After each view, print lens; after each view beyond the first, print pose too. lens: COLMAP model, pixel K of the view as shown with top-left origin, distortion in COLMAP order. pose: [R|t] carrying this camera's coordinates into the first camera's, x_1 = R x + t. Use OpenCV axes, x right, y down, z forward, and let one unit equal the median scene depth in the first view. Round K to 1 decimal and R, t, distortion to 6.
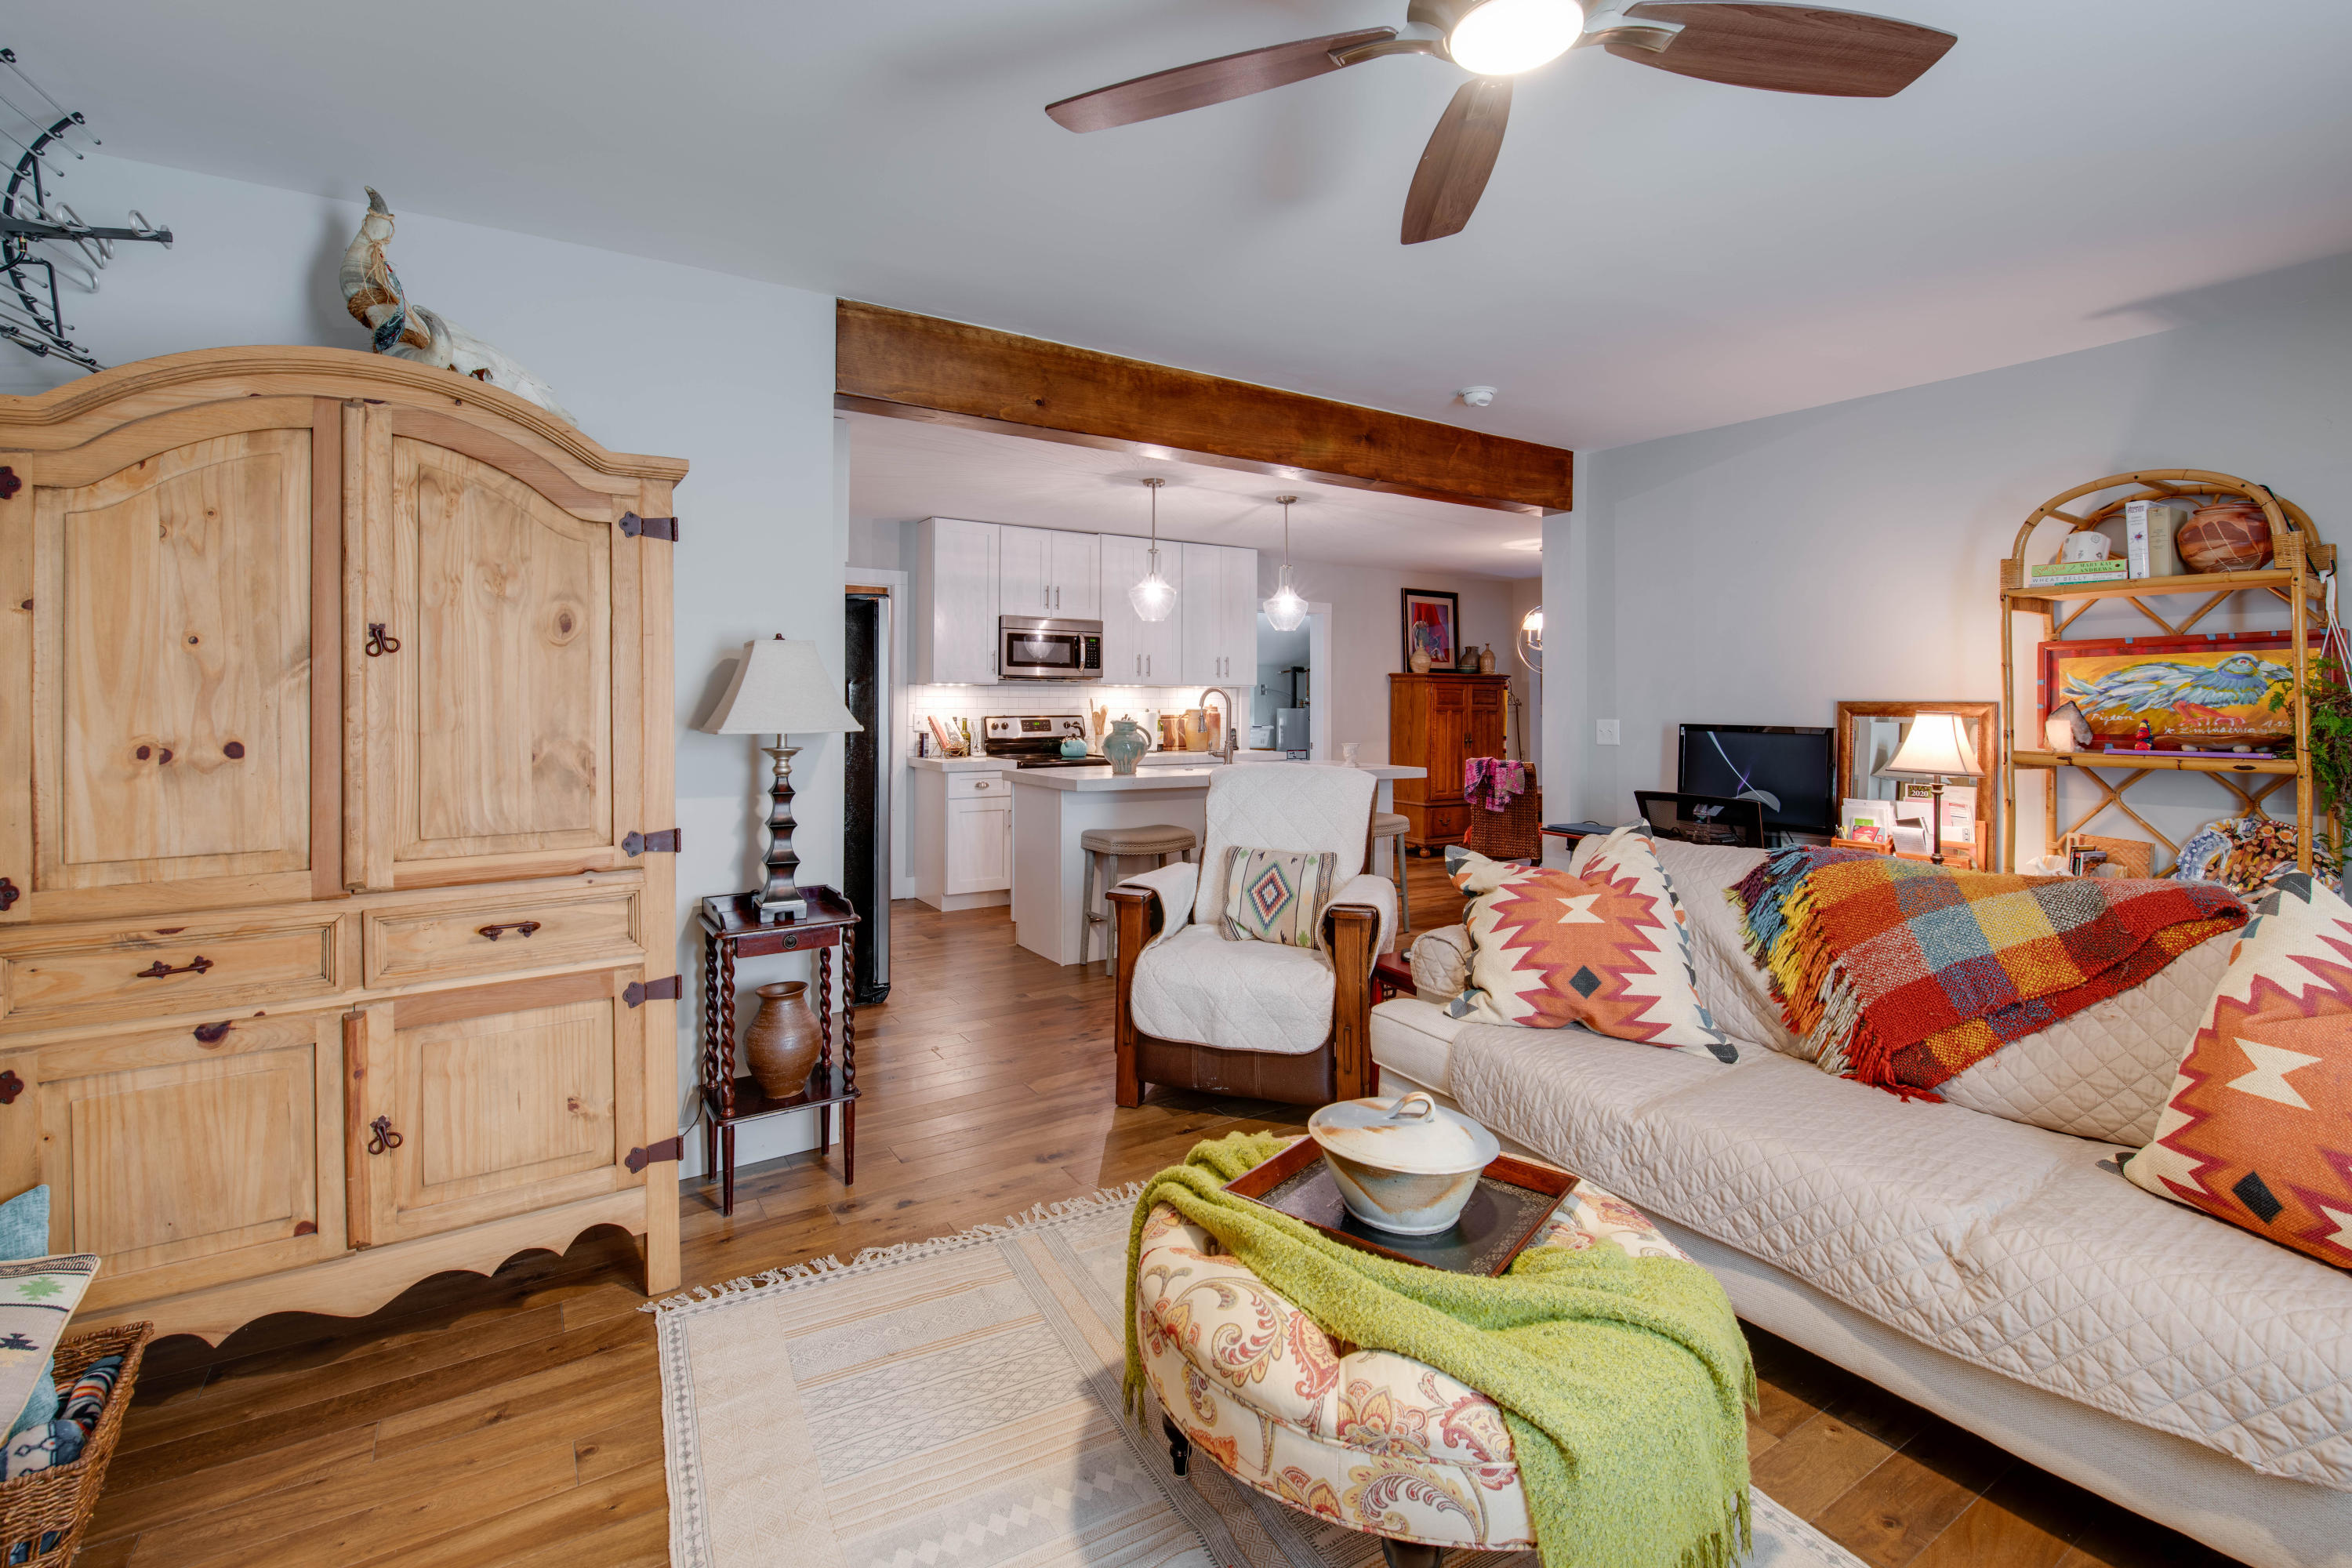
lens RADIAL K [[1018.3, 0, 1183.4], [0, 1018.3, 702.3], [0, 0, 1]] dist [0.000513, -0.006471]
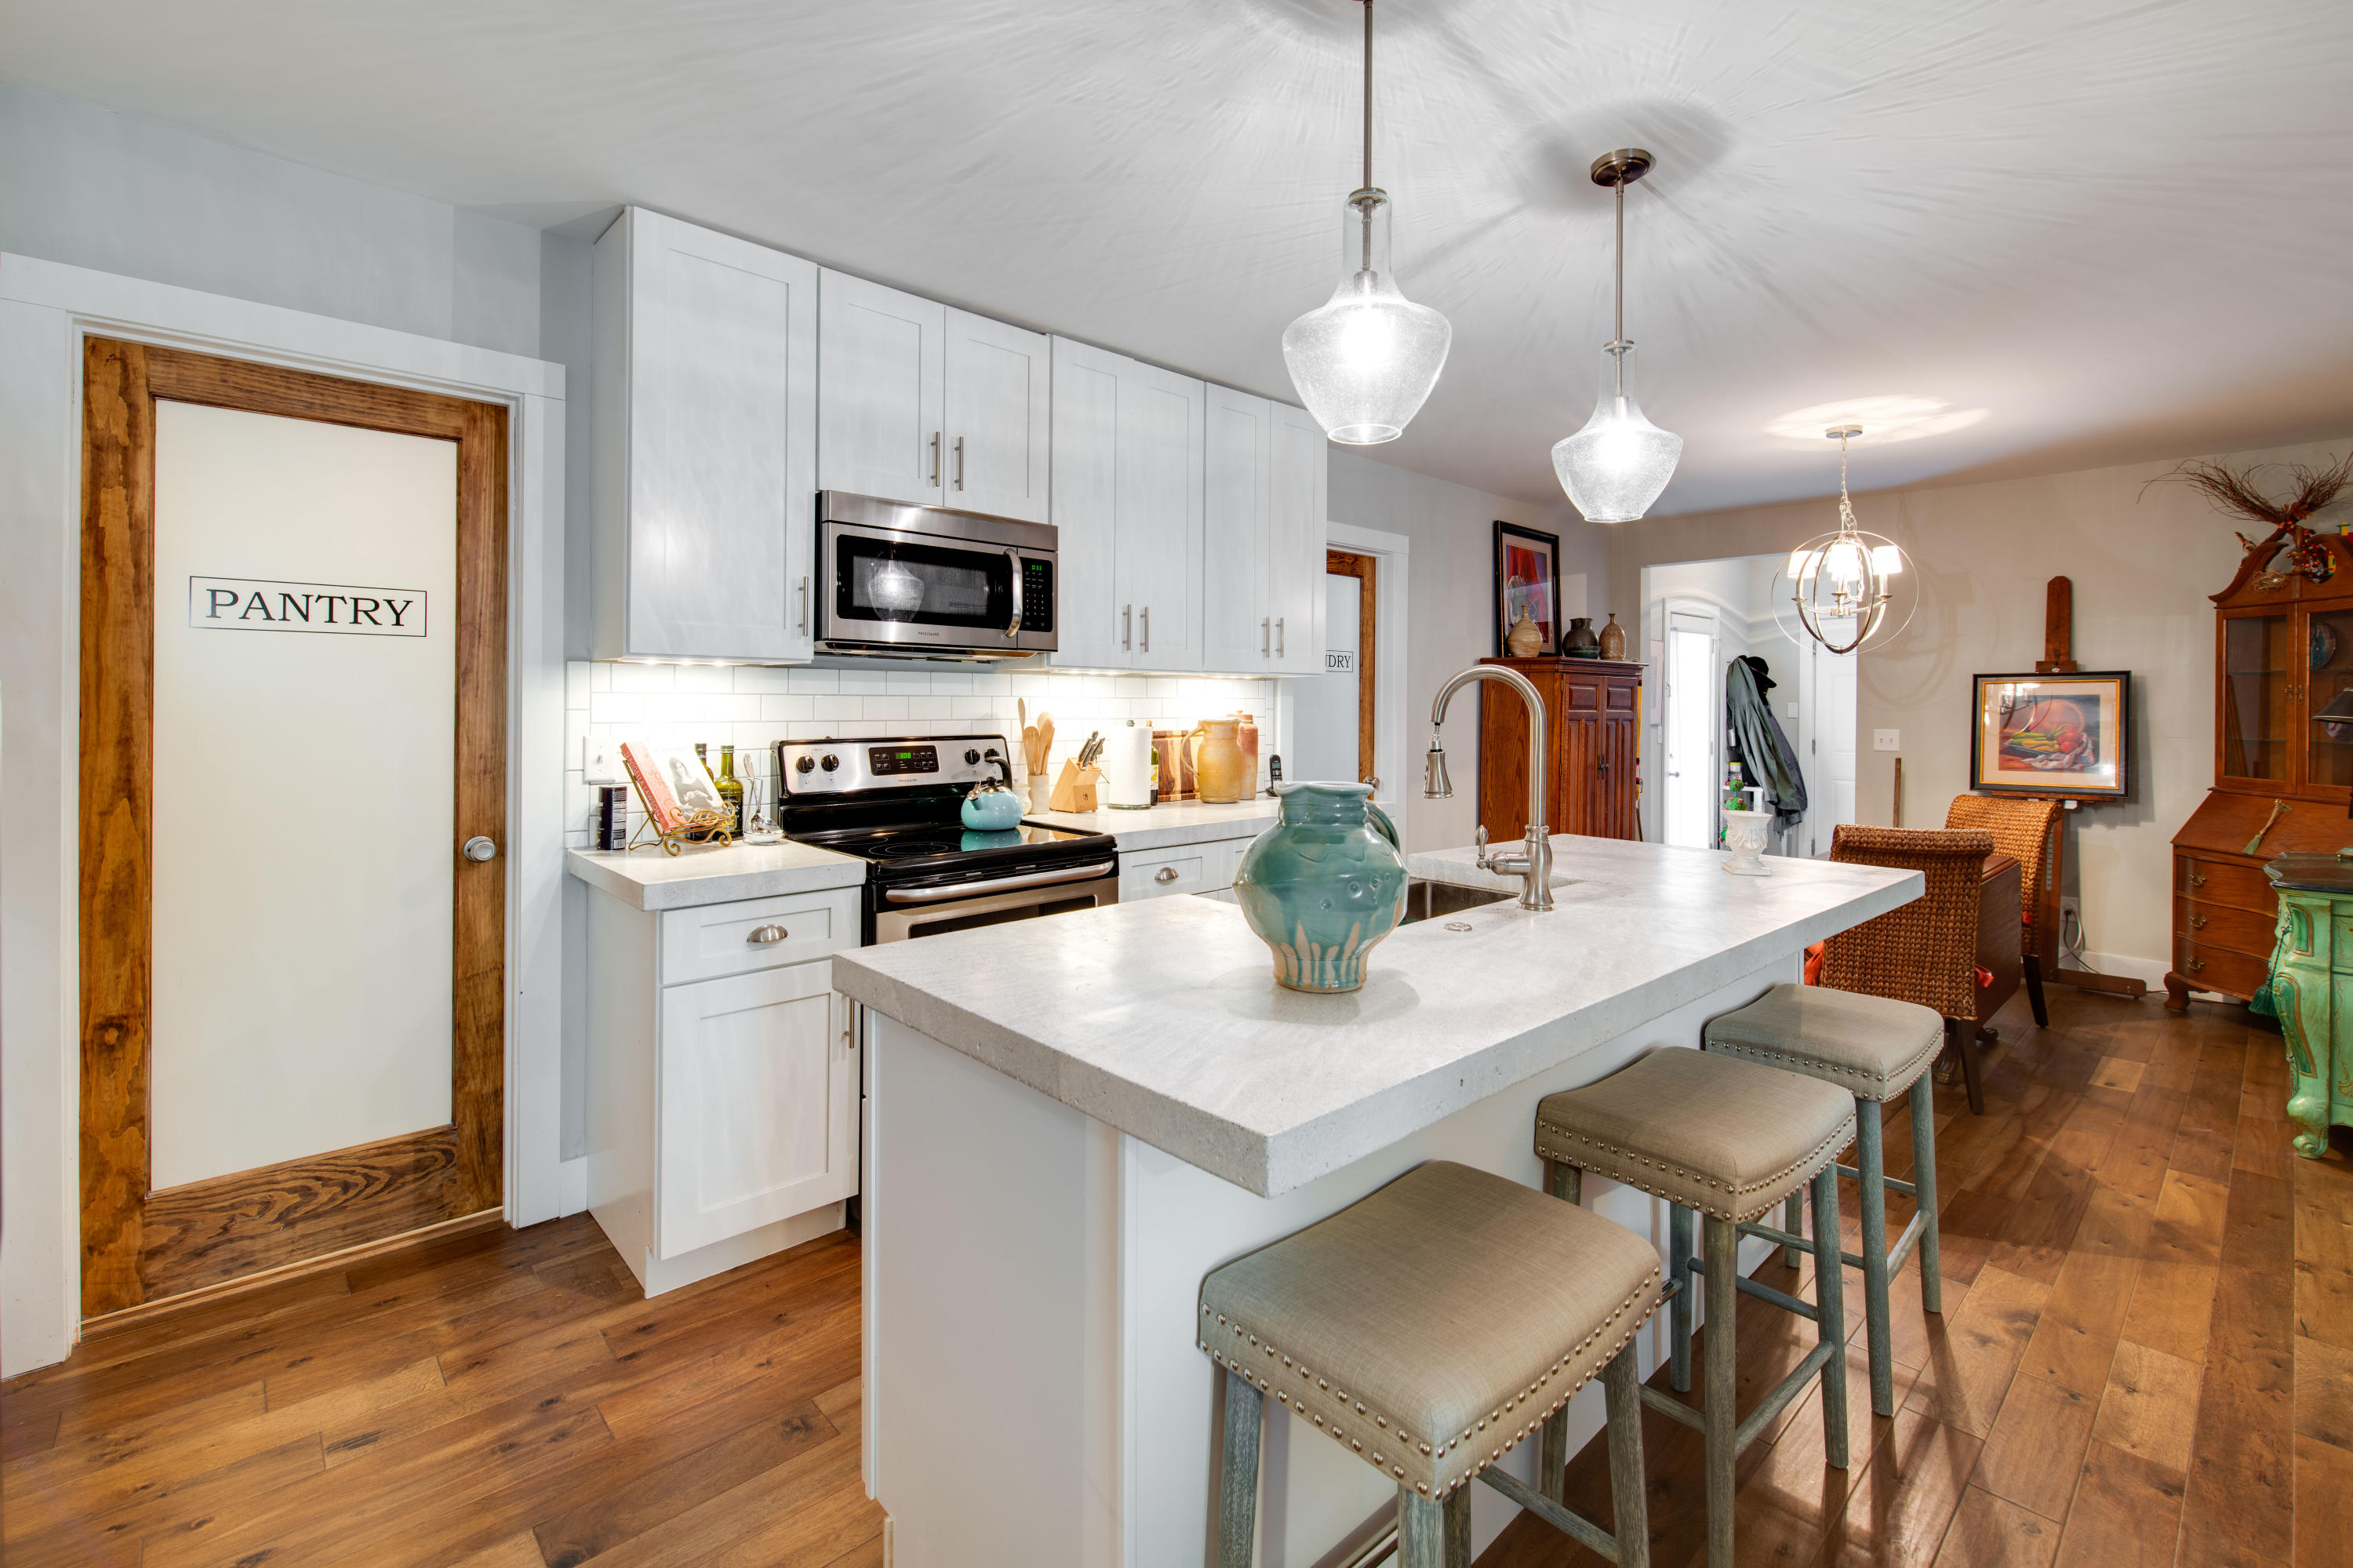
lens RADIAL K [[1018.8, 0, 1183.9], [0, 1018.8, 702.2], [0, 0, 1]] dist [0.000513, -0.006471]
pose [[0.985347, 0.000927, 0.170559, -0.102074], [-0.000993, 0.999999, 0.000301, -0.002325], [-0.170558, -0.000466, 0.985347, 0.554786]]
